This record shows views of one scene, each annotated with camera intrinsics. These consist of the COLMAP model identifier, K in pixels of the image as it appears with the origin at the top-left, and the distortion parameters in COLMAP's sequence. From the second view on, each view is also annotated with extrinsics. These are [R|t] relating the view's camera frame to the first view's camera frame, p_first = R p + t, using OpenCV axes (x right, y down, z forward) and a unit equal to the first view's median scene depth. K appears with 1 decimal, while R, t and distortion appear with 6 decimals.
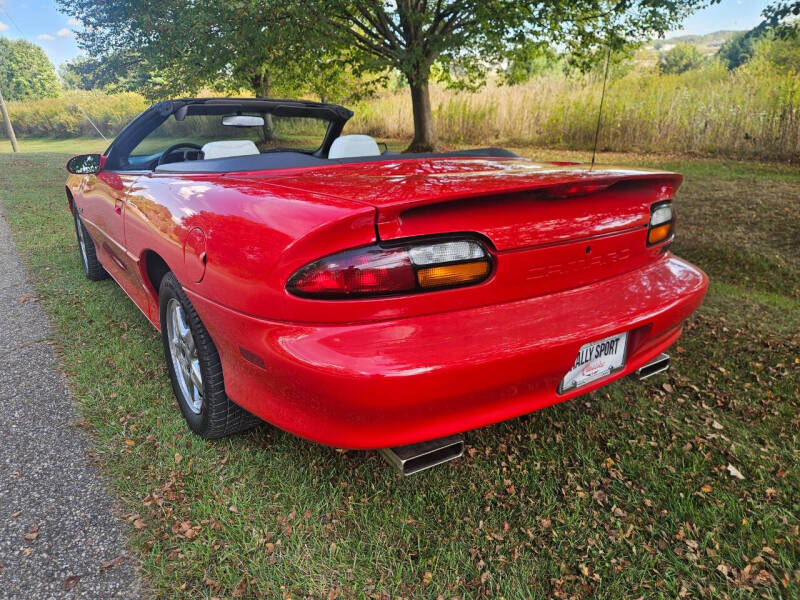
lens RADIAL K [[523.9, 0, 393.6], [0, 523.9, 303.0], [0, 0, 1]] dist [0.061965, -0.046586]
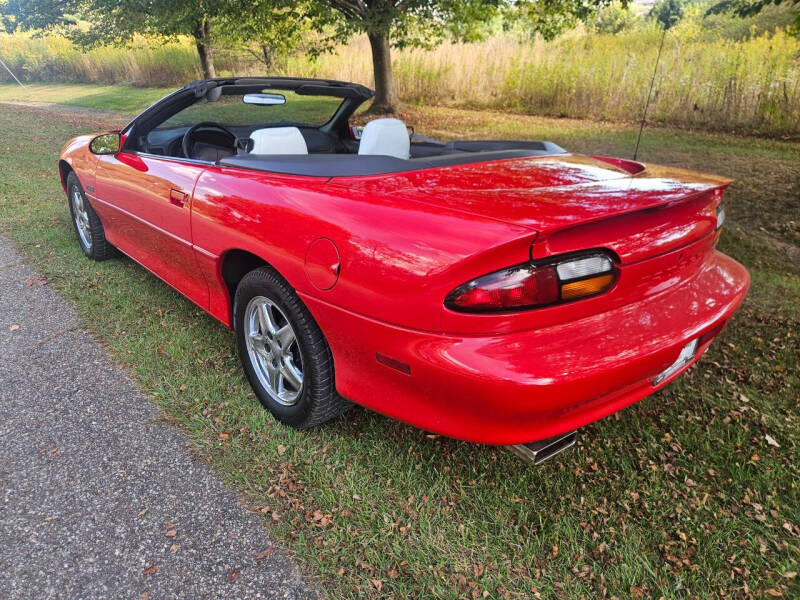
lens RADIAL K [[523.9, 0, 393.1], [0, 523.9, 301.3], [0, 0, 1]] dist [0.061965, -0.046586]
pose [[0.994086, -0.015817, 0.107441, -0.268950], [0.007747, 0.997144, 0.075125, -0.072540], [-0.108322, -0.073848, 0.991369, -0.039517]]
